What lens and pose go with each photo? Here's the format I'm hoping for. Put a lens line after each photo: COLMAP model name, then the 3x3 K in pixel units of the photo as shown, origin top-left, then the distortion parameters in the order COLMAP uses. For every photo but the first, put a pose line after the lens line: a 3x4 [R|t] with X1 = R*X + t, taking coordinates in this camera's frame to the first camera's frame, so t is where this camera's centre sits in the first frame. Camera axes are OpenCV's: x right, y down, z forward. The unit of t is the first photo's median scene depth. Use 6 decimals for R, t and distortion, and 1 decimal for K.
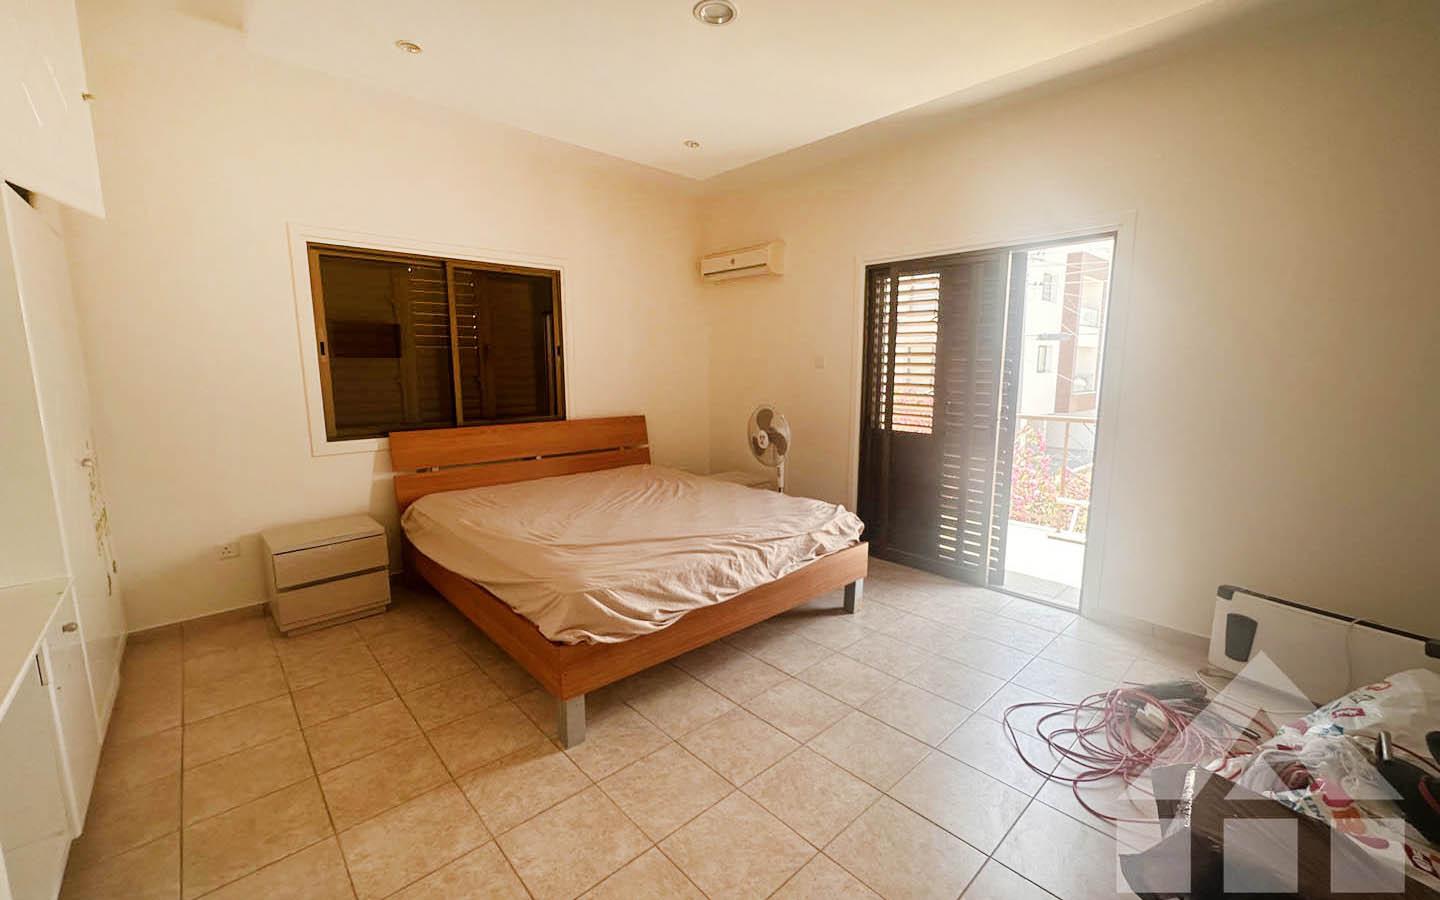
lens RADIAL K [[571.0, 0, 720.0], [0, 571.0, 450.0], [0, 0, 1]] dist [-0.000020, 0.000010]
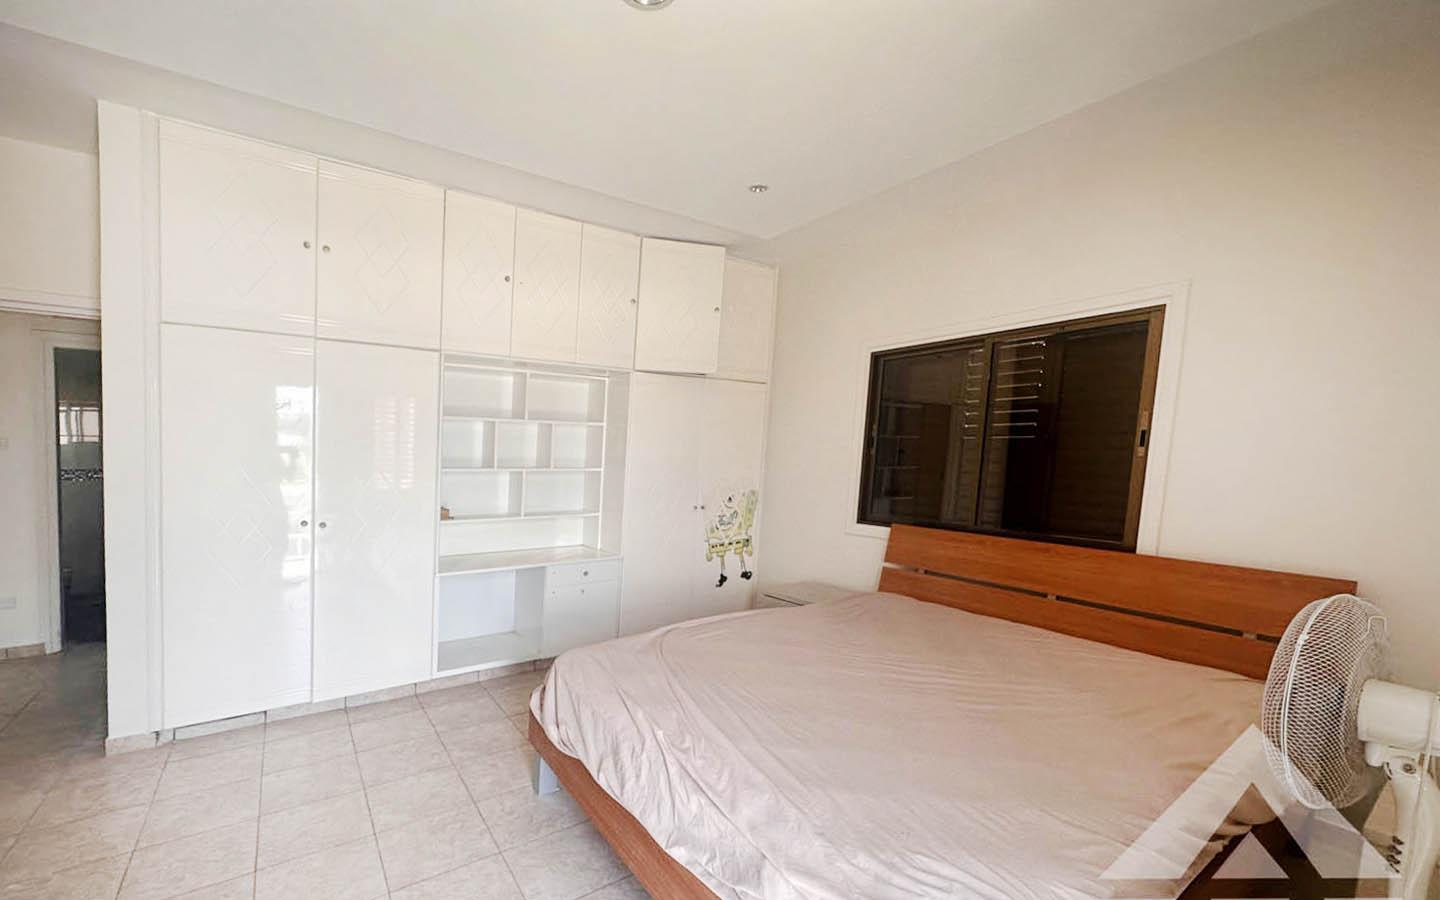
lens RADIAL K [[603.1, 0, 720.0], [0, 603.1, 450.0], [0, 0, 1]] dist [0.011323, 0.000003]
pose [[-0.126553, 0.001331, -0.991959, 0.534097], [-0.157493, 0.987288, 0.021417, -0.136997], [0.979378, 0.158937, -0.124735, 0.852241]]
